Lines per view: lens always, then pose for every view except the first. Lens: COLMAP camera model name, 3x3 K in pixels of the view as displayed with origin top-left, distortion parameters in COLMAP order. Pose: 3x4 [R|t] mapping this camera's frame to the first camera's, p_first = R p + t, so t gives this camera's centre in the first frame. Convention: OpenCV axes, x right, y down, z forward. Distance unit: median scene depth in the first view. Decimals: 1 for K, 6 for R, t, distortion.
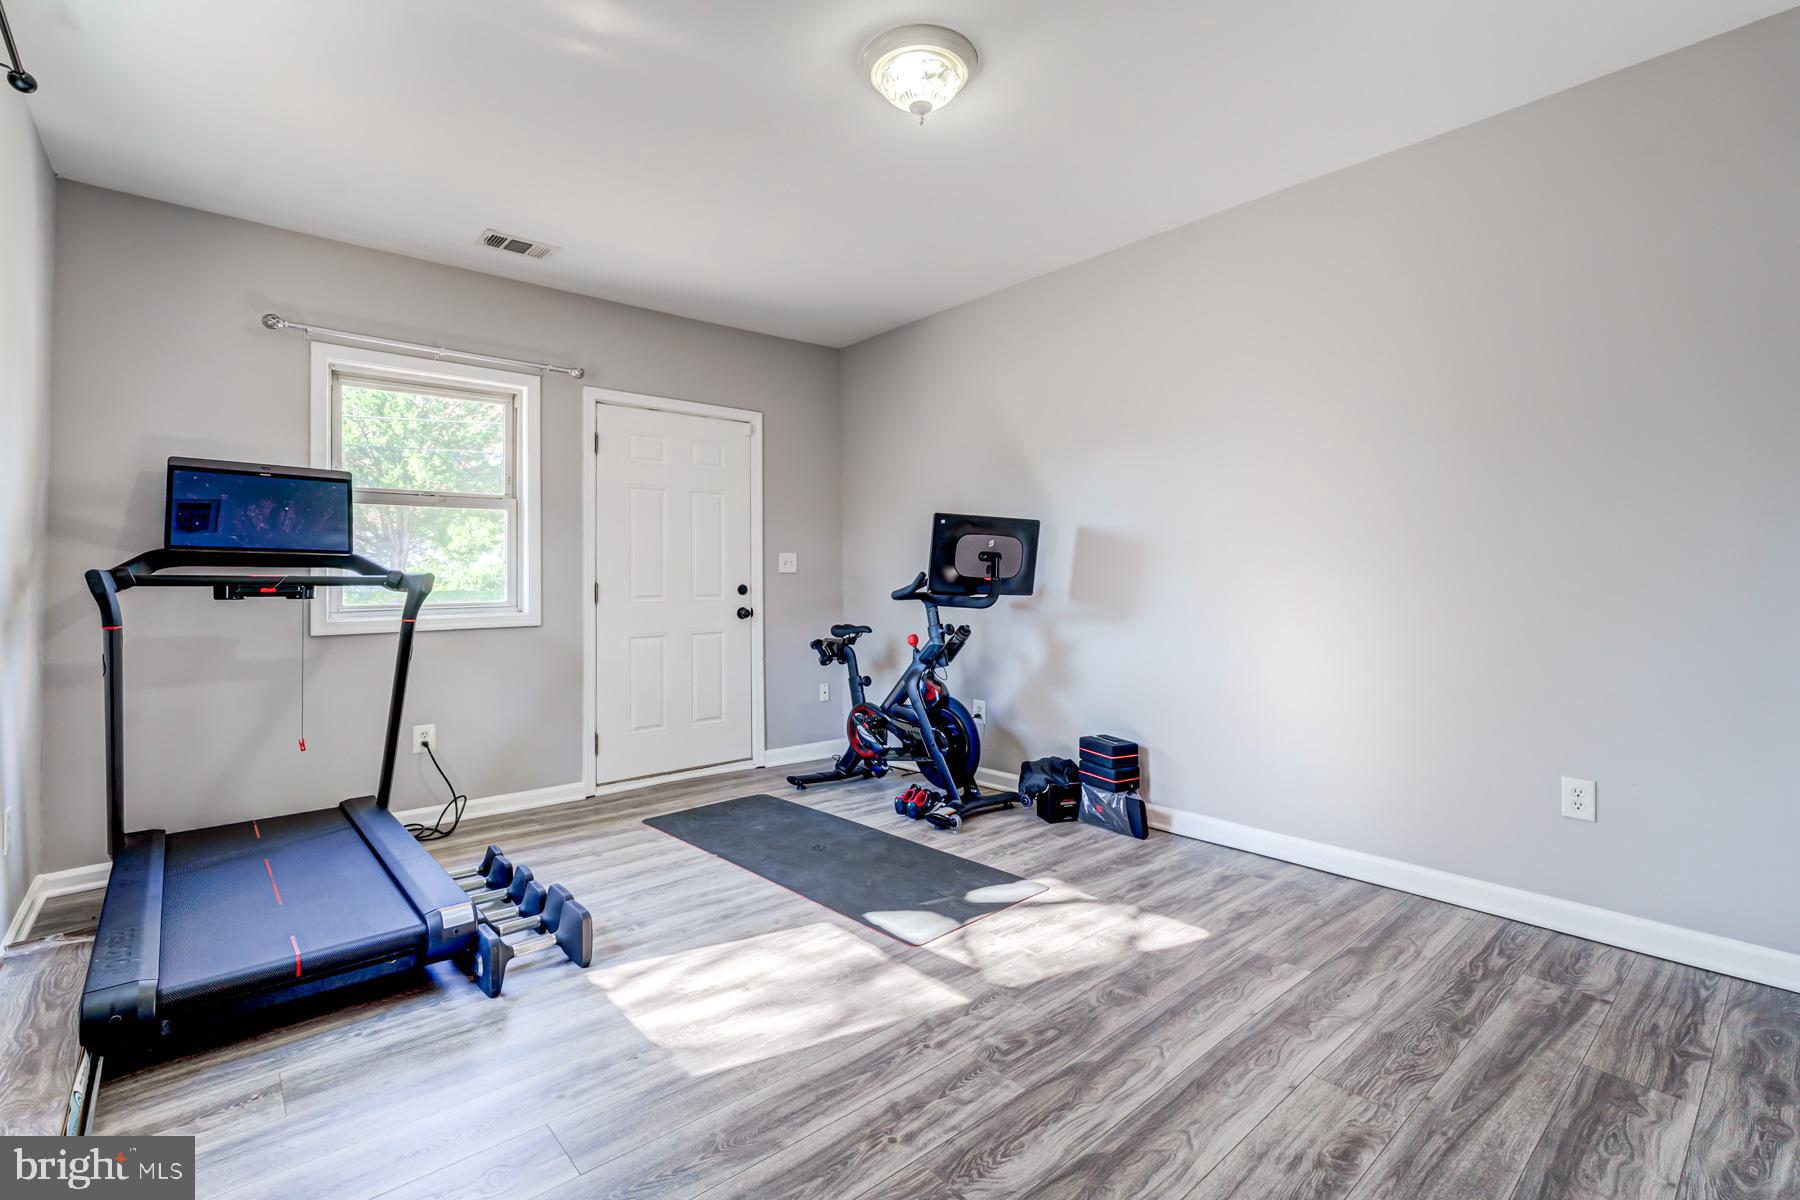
lens RADIAL K [[804.7, 0, 910.1], [0, 804.7, 584.8], [0, 0, 1]] dist [0.001068, 0.001113]
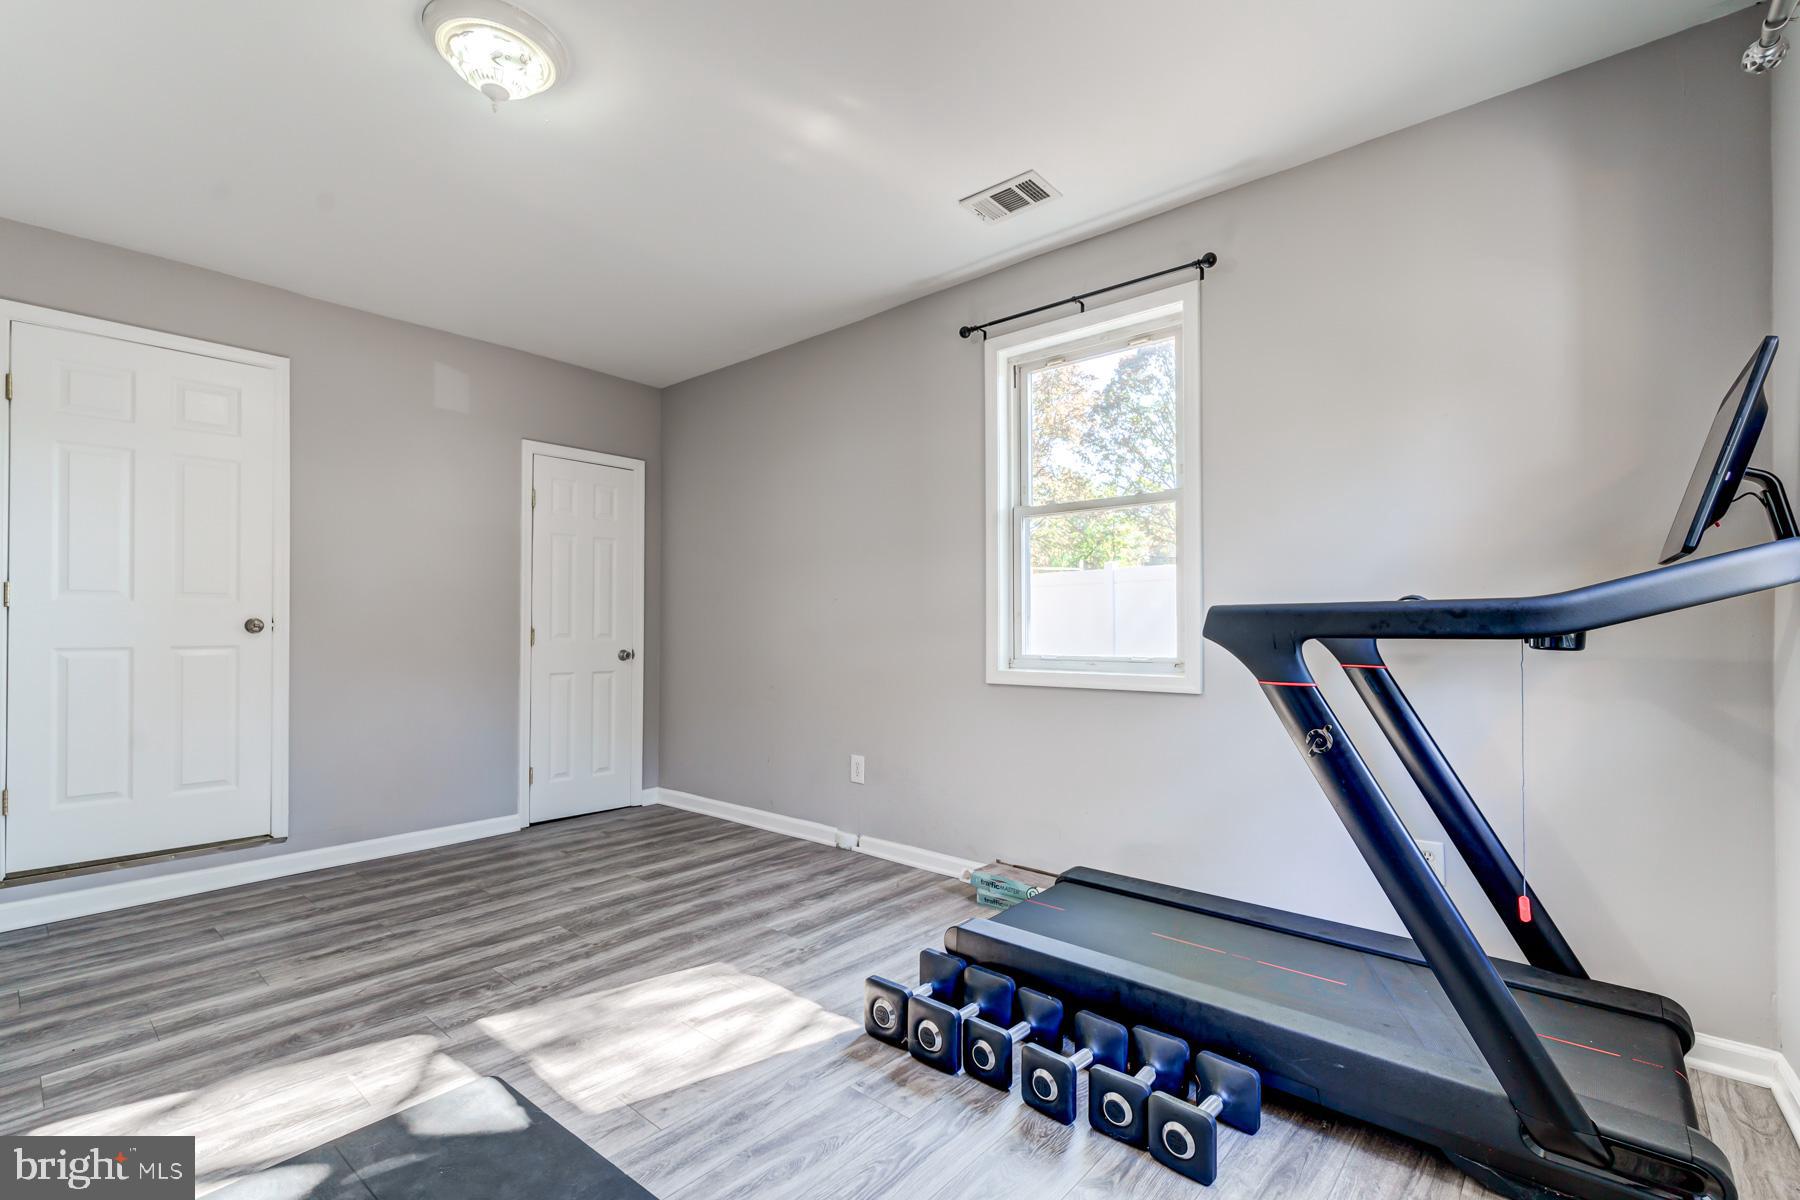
lens RADIAL K [[795.3, 0, 929.2], [0, 795.3, 594.5], [0, 0, 1]] dist [-0.000083, 0.000286]
pose [[-0.986975, 0.001718, -0.160864, -0.360340], [0.006677, 0.999519, -0.030287, -0.022908], [0.160735, -0.030966, -0.986512, 2.208438]]
